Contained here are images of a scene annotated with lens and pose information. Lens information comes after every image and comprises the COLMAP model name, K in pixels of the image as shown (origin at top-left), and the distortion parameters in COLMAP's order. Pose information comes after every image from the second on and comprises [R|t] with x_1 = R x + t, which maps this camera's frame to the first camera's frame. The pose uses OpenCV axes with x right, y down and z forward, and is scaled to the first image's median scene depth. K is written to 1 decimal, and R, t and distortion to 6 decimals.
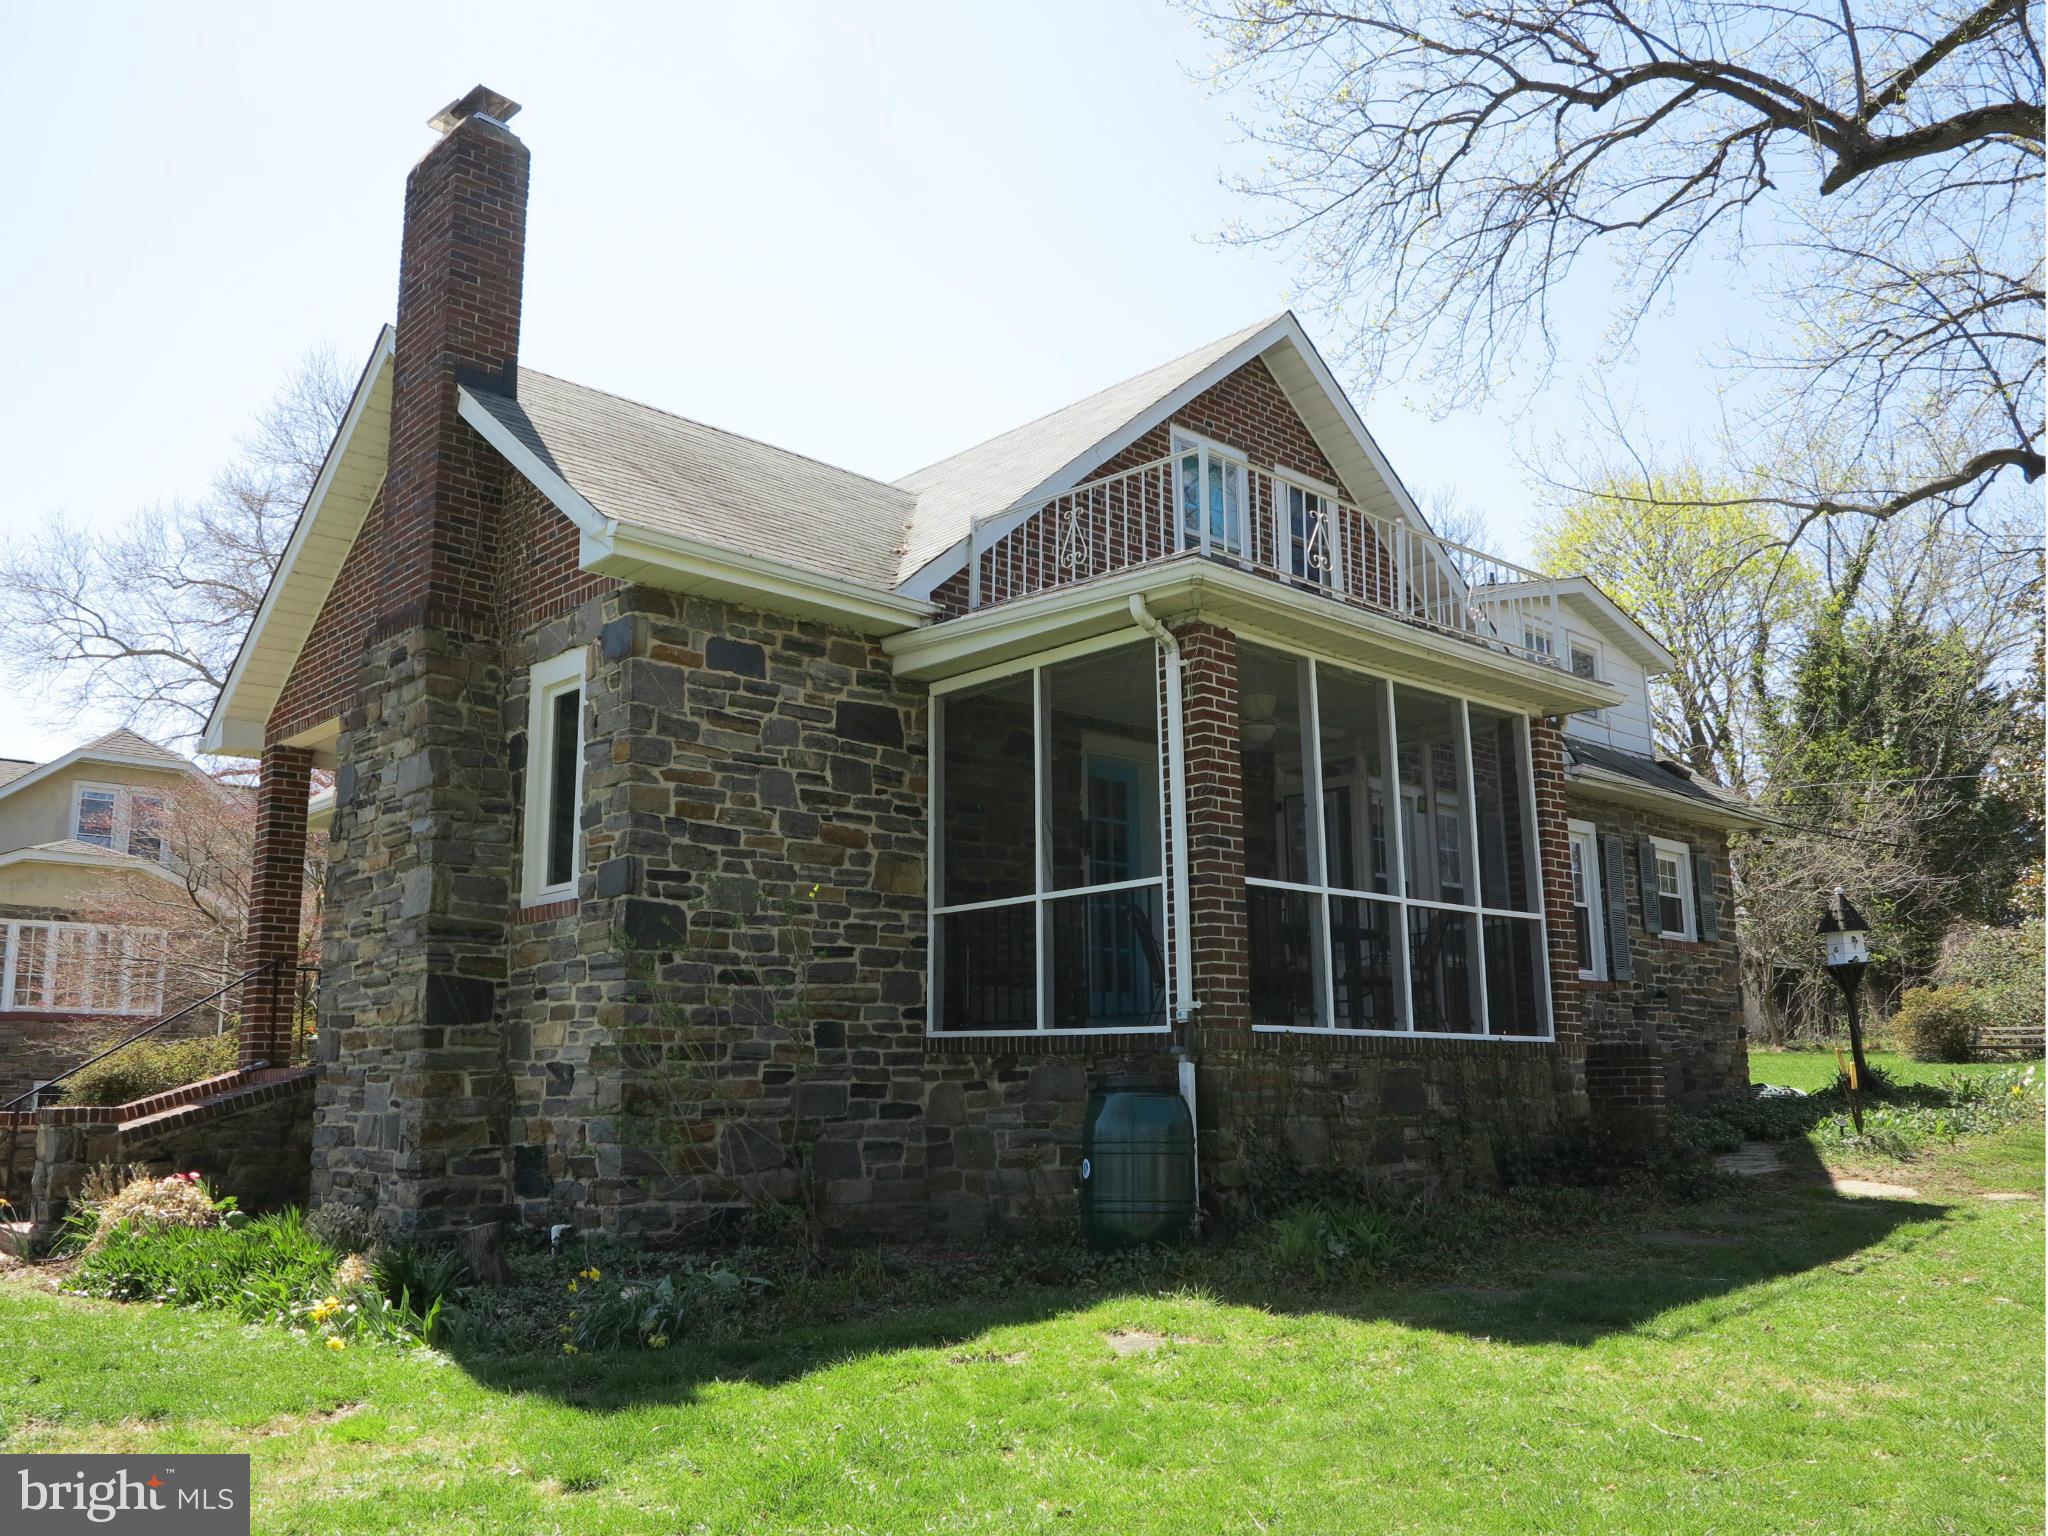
lens RADIAL K [[1640.6, 0, 1024.0], [0, 1640.6, 768.0], [0, 0, 1]] dist [-0.043782, 0.010402]
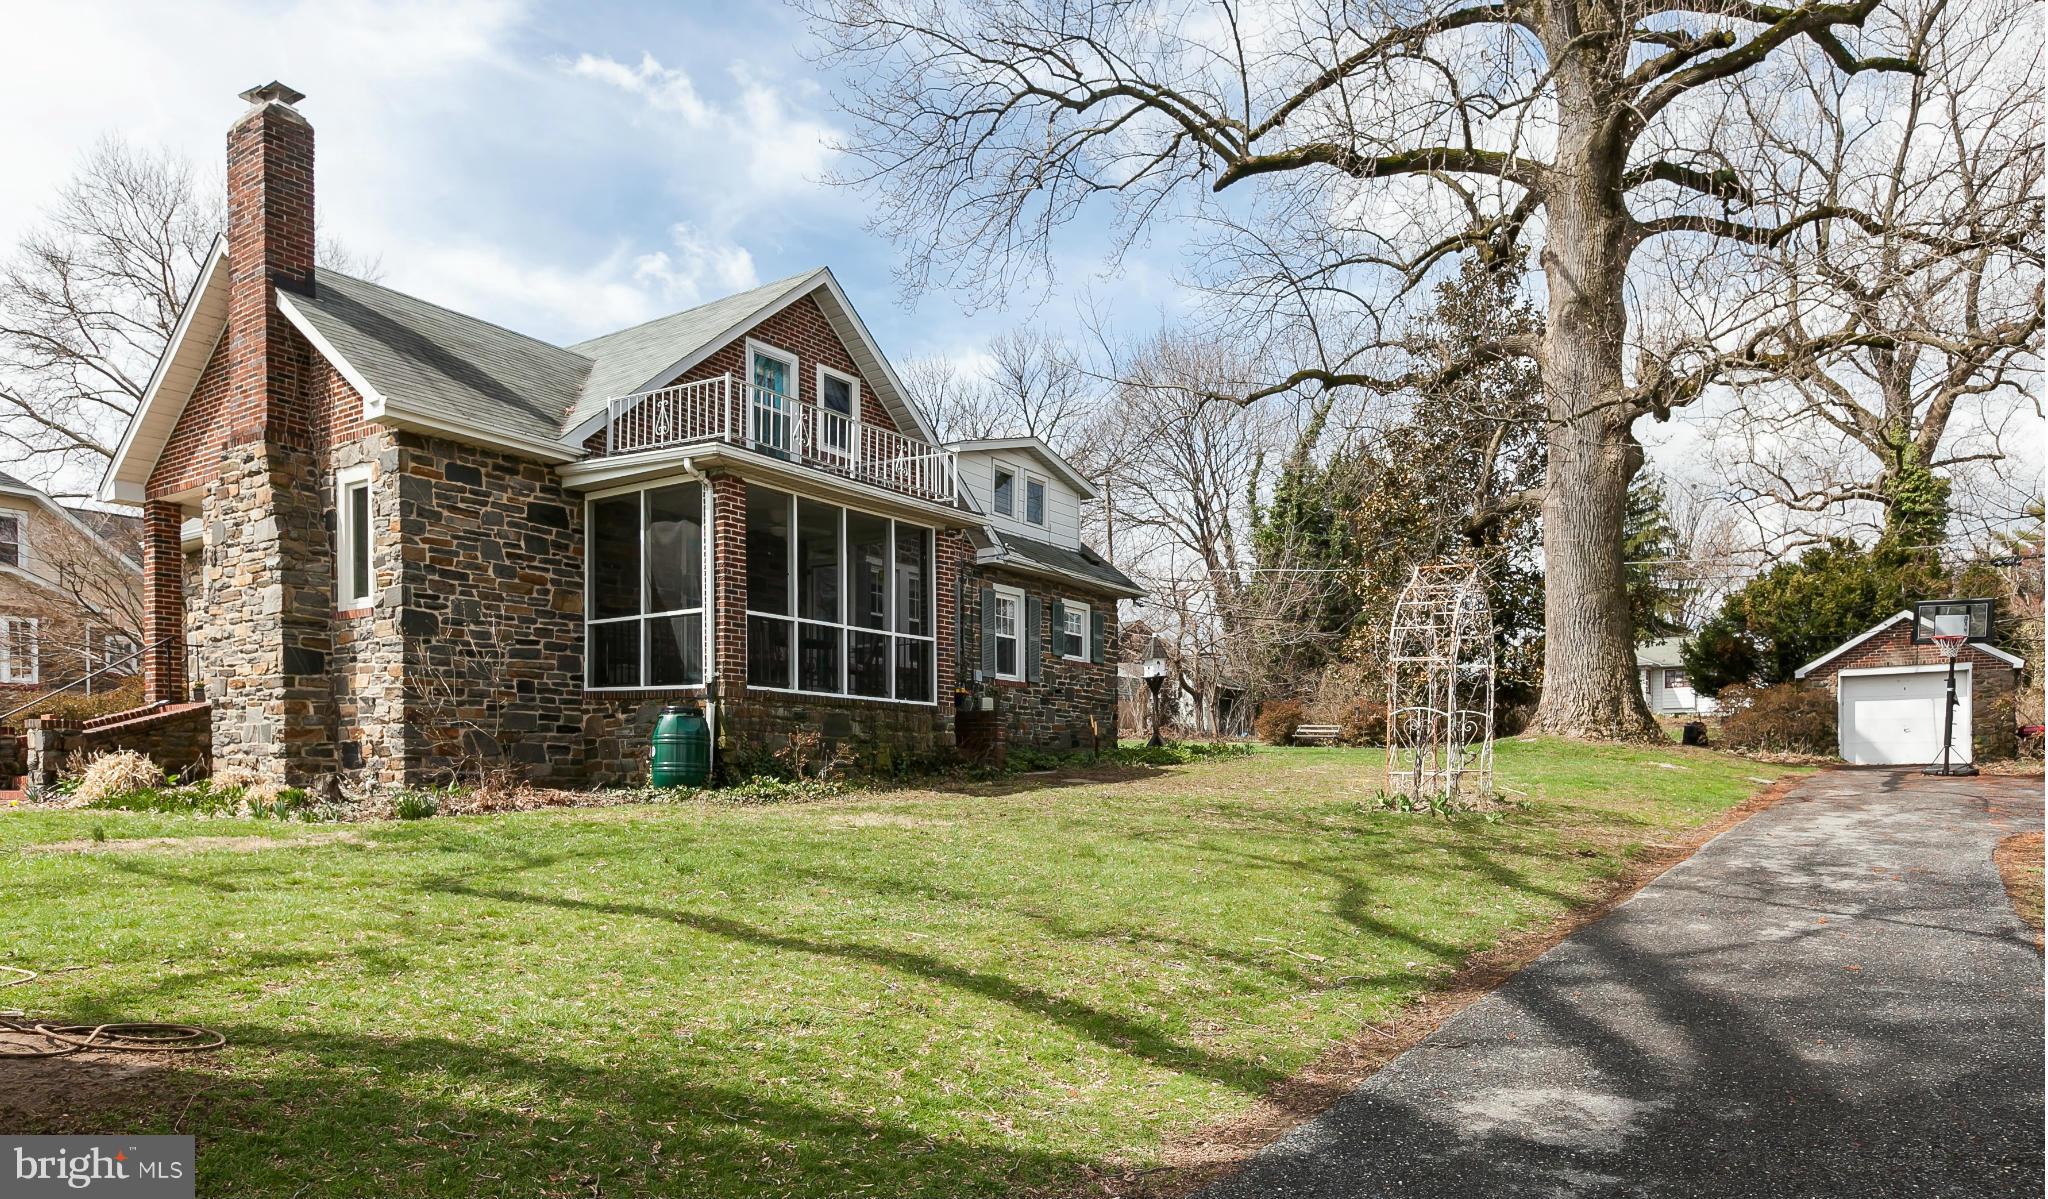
lens RADIAL K [[1226.2, 0, 1030.6], [0, 1226.2, 793.2], [0, 0, 1]] dist [-0.000550, -0.002629]
pose [[0.974883, 0.010003, 0.222493, 0.128108], [-0.056546, 0.977374, 0.203822, -0.034141], [-0.215420, -0.211283, 0.953391, -0.462662]]
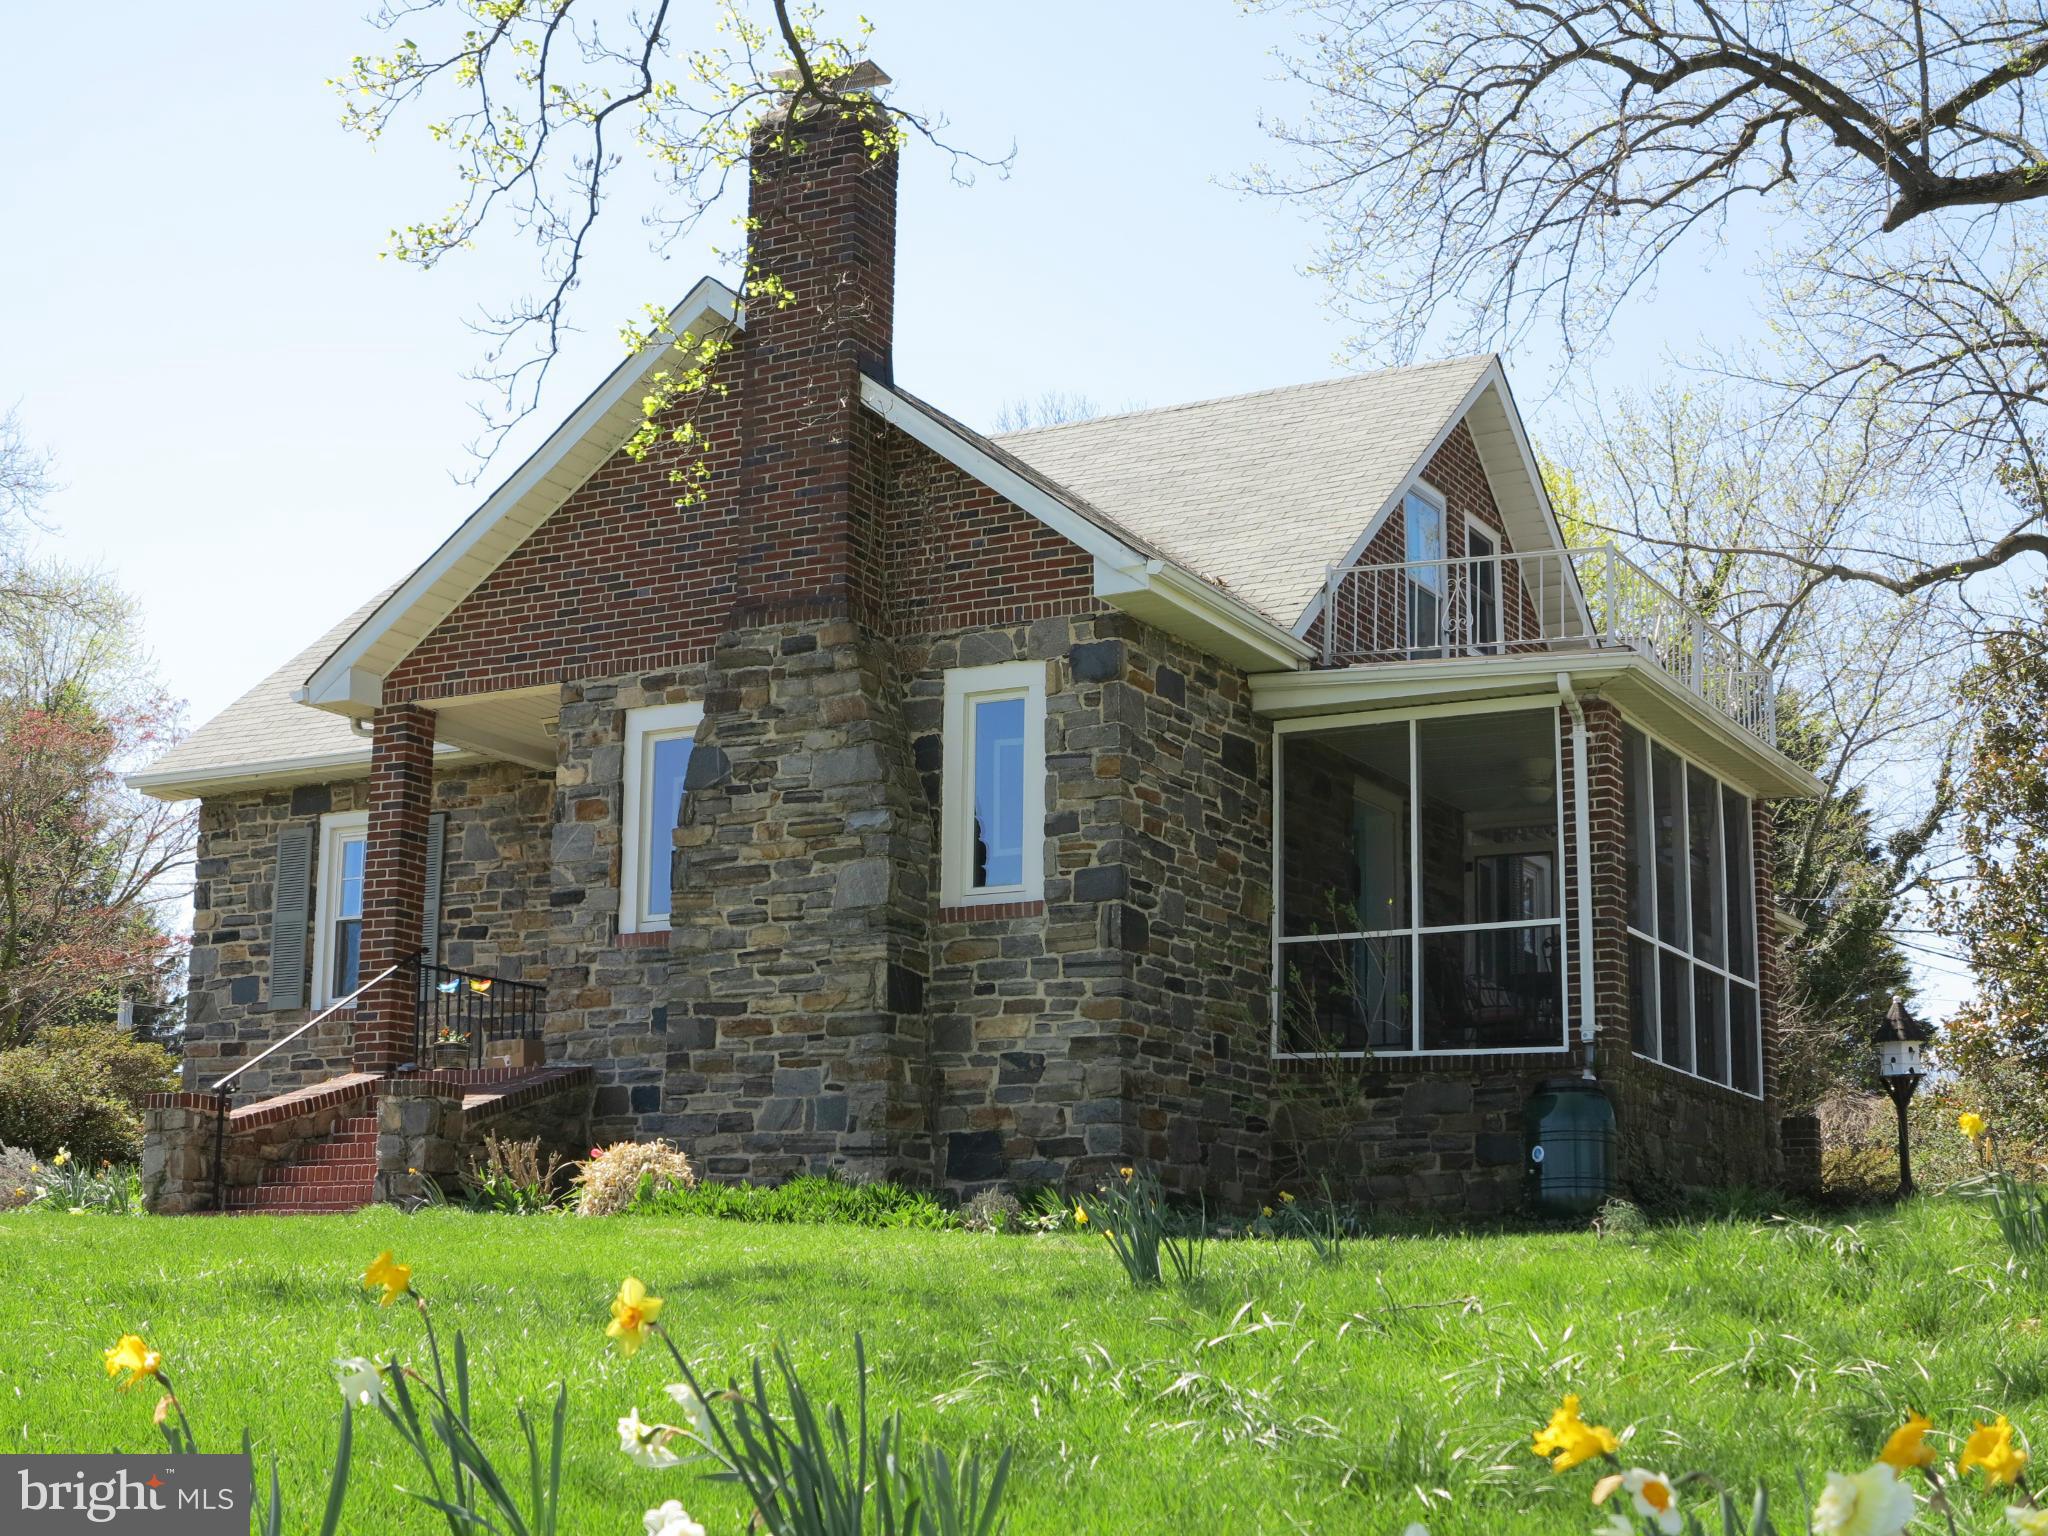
lens RADIAL K [[2818.0, 0, 1024.0], [0, 2818.0, 768.0], [0, 0, 1]] dist [-0.134223, 0.018061]
pose [[0.956569, 0.088643, 0.277702, -0.744517], [-0.085547, 0.996062, -0.023270, 0.035070], [-0.278672, -0.001497, 0.960385, -0.701205]]
